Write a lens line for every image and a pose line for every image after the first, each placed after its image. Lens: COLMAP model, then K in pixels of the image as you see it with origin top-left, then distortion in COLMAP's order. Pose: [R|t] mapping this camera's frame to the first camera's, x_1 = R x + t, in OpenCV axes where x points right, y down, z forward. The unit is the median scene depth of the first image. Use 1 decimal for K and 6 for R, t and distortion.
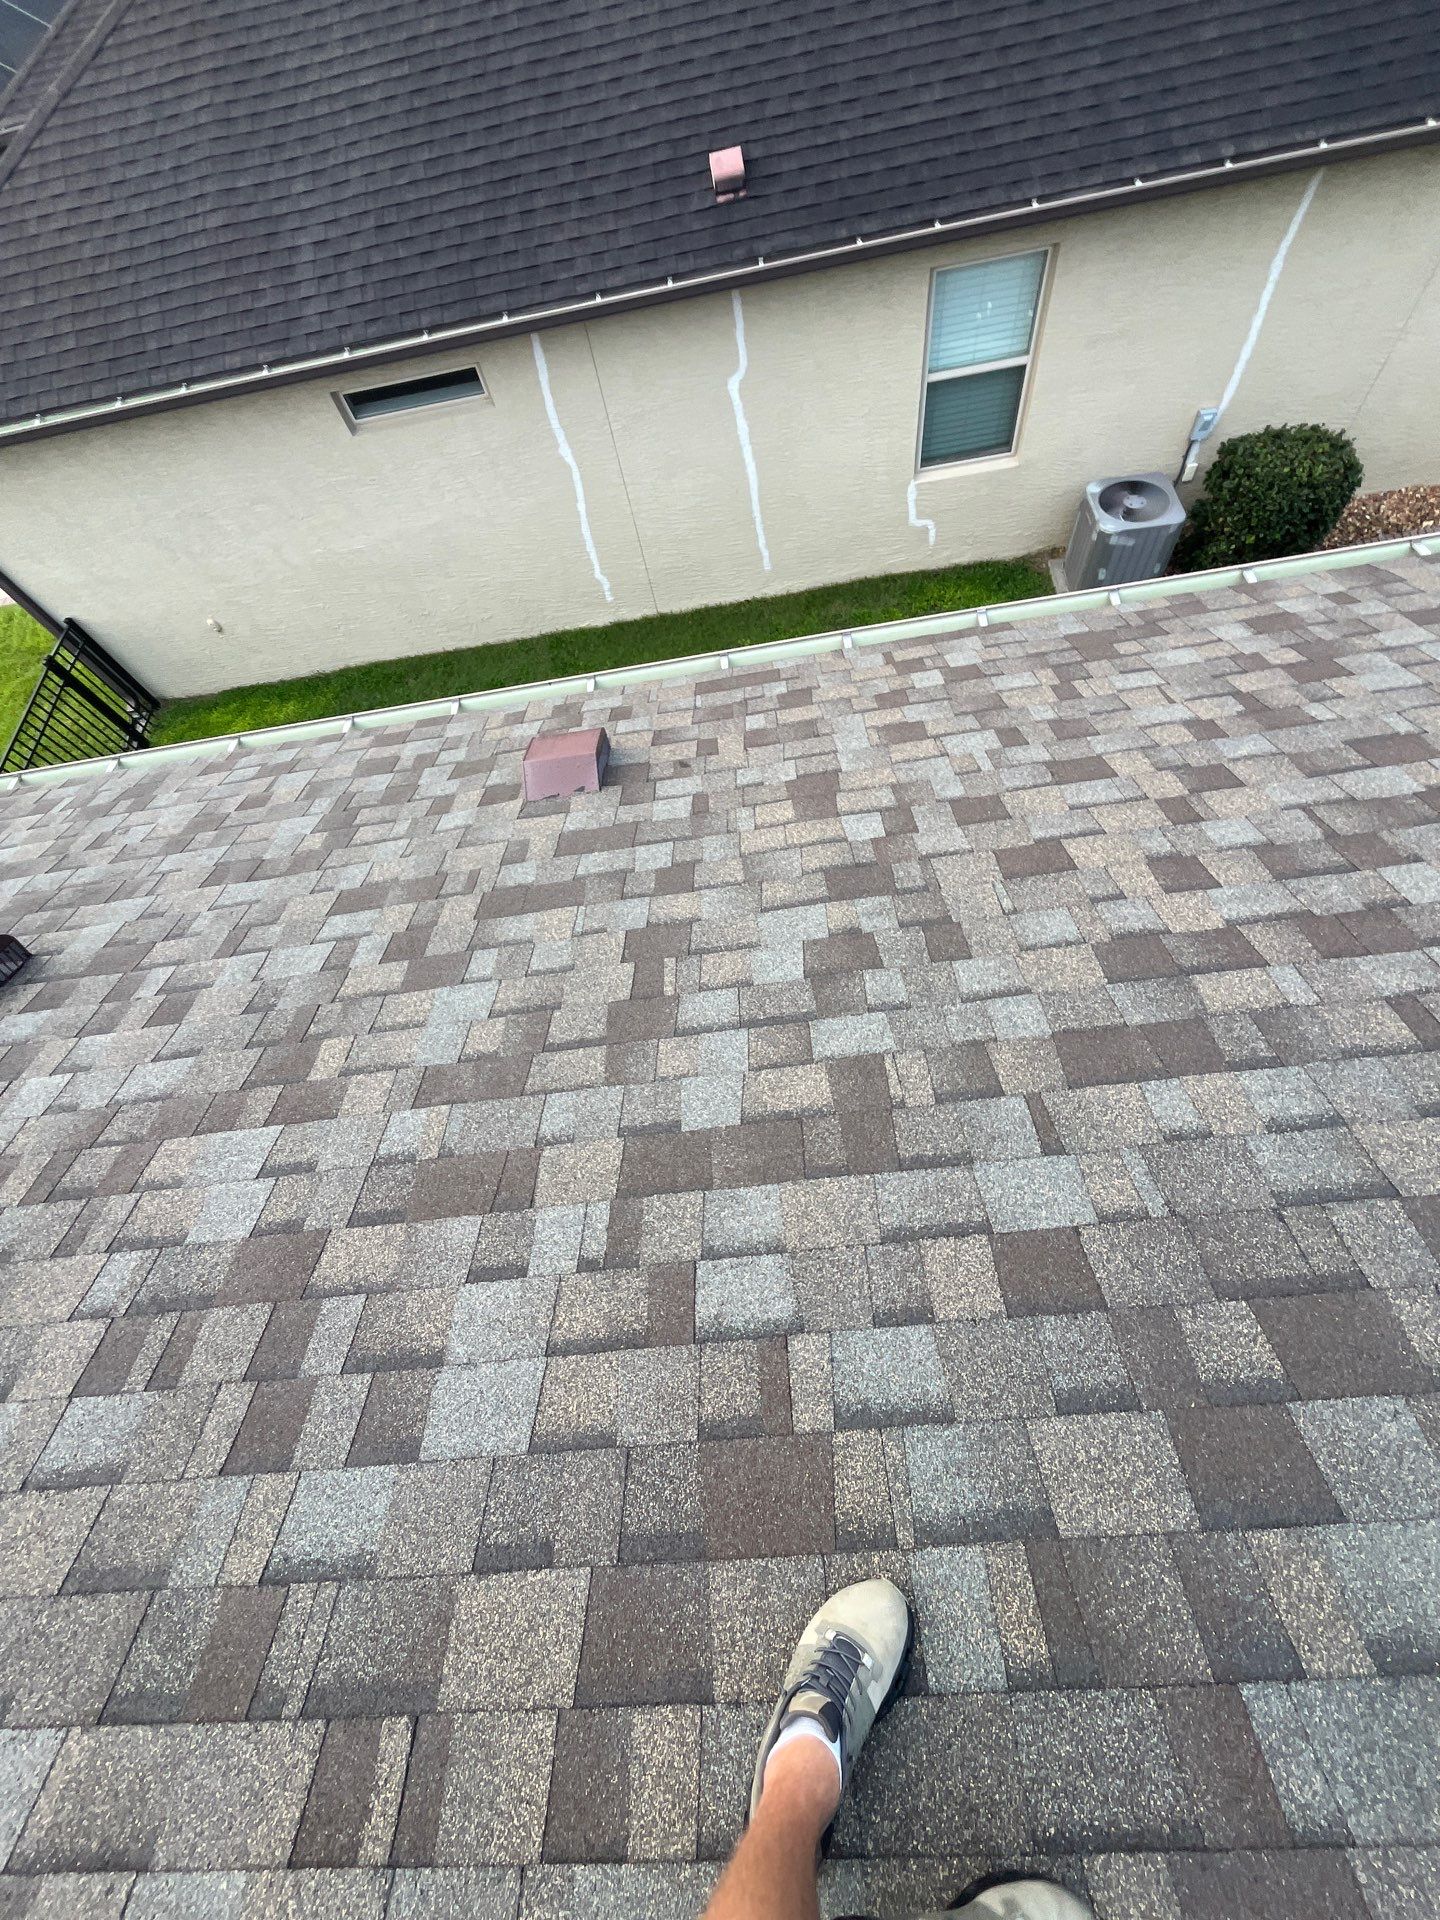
lens RADIAL K [[769.9, 0, 720.0], [0, 769.9, 960.0], [0, 0, 1]] dist [-0.003831, -0.000094]
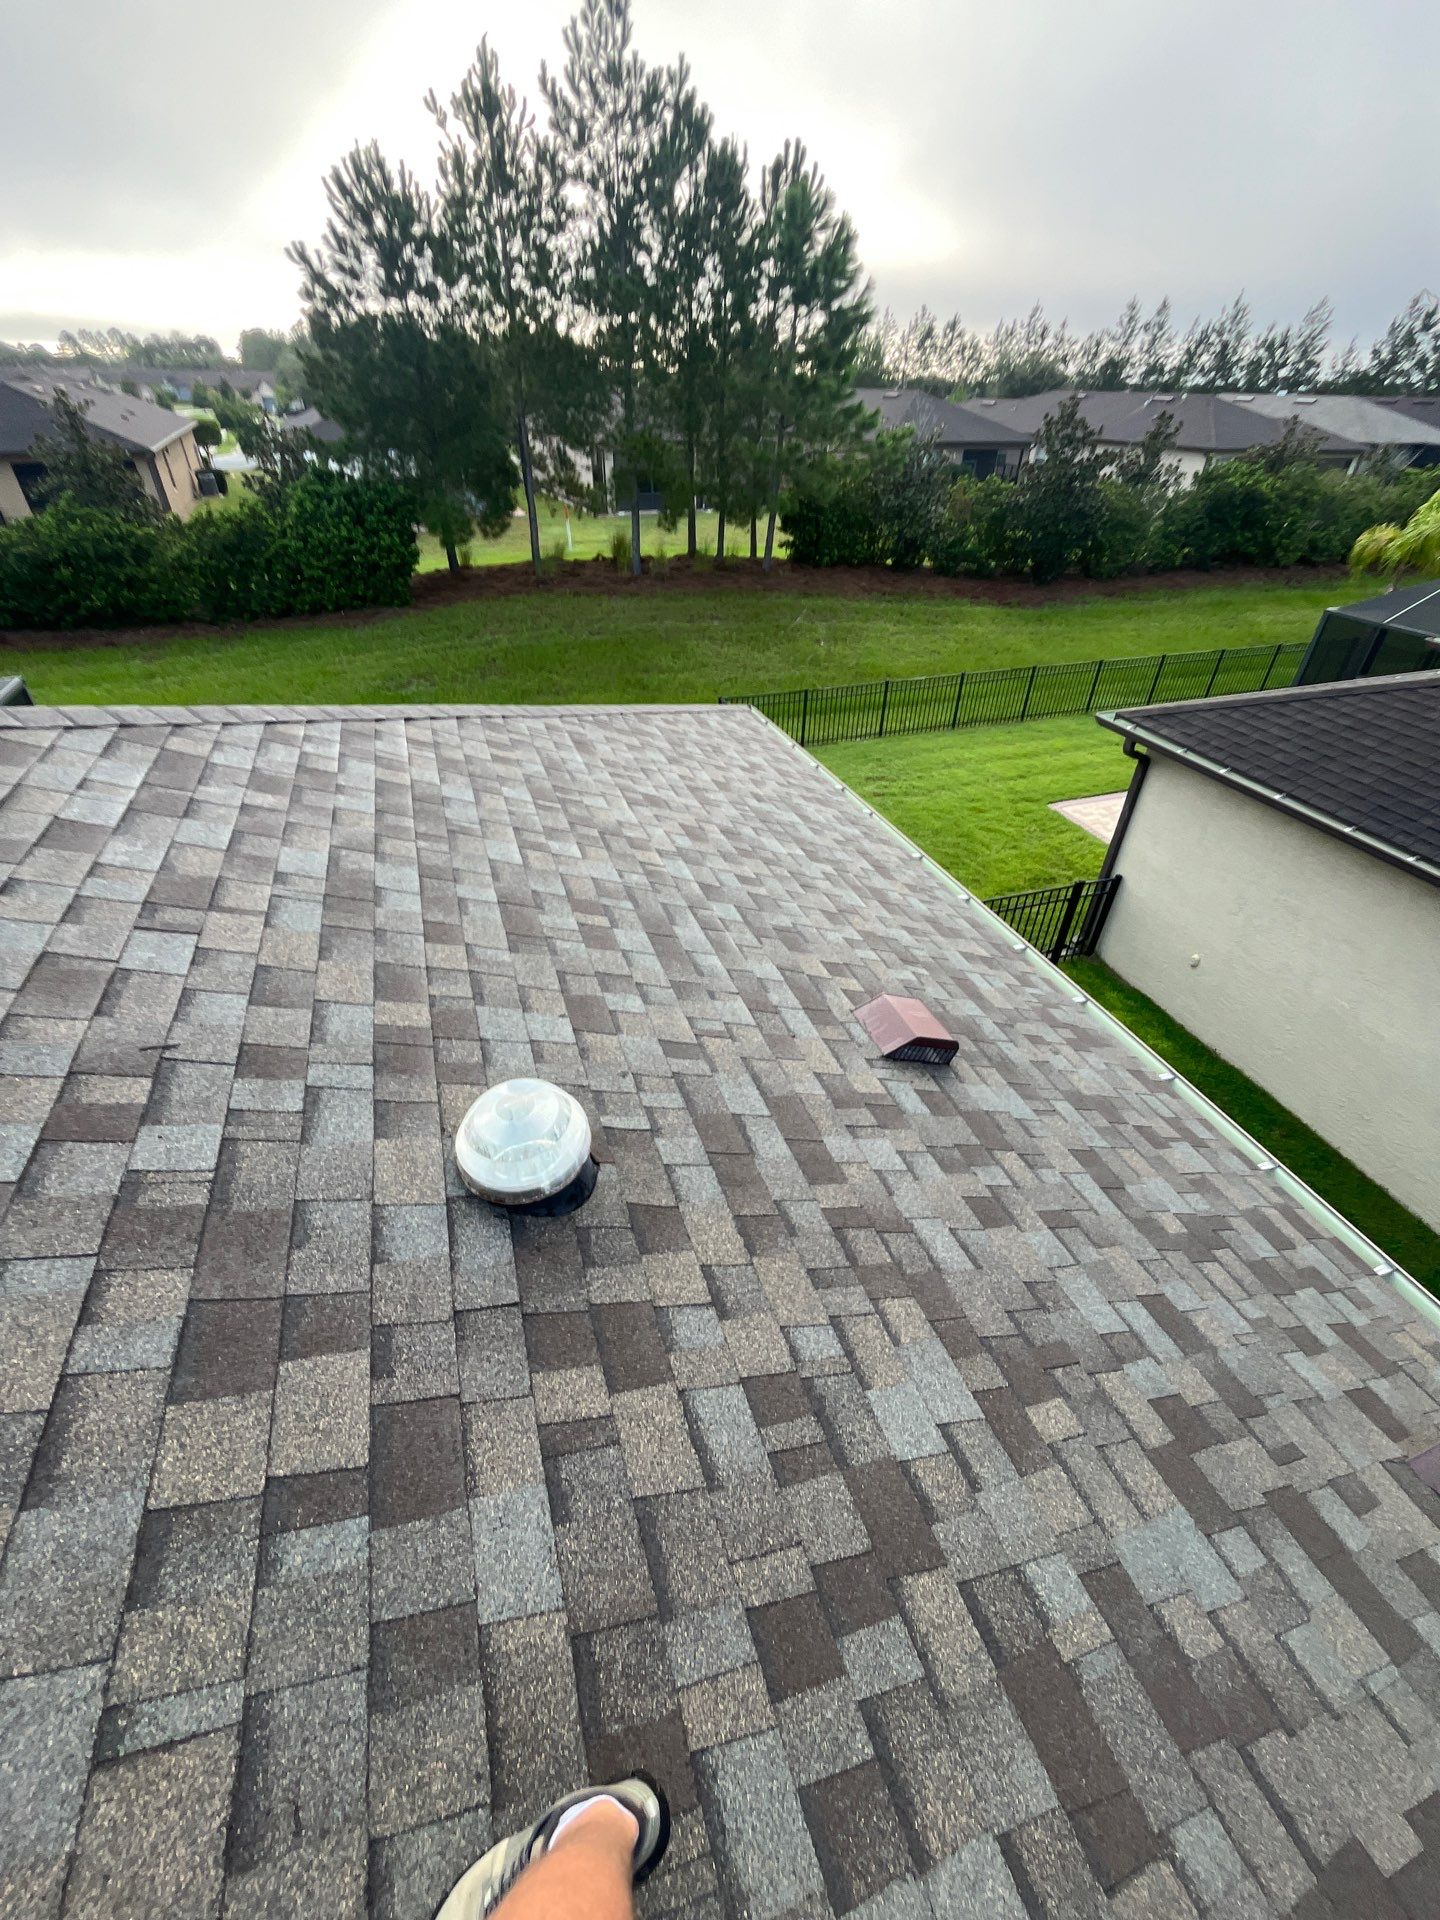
lens RADIAL K [[769.9, 0, 720.0], [0, 769.9, 960.0], [0, 0, 1]] dist [-0.003831, -0.000094]
pose [[0.256600, 0.688133, -0.678697, -0.286581], [-0.889280, 0.443157, 0.113102, 0.107072], [0.378599, 0.574530, 0.725658, -0.115011]]
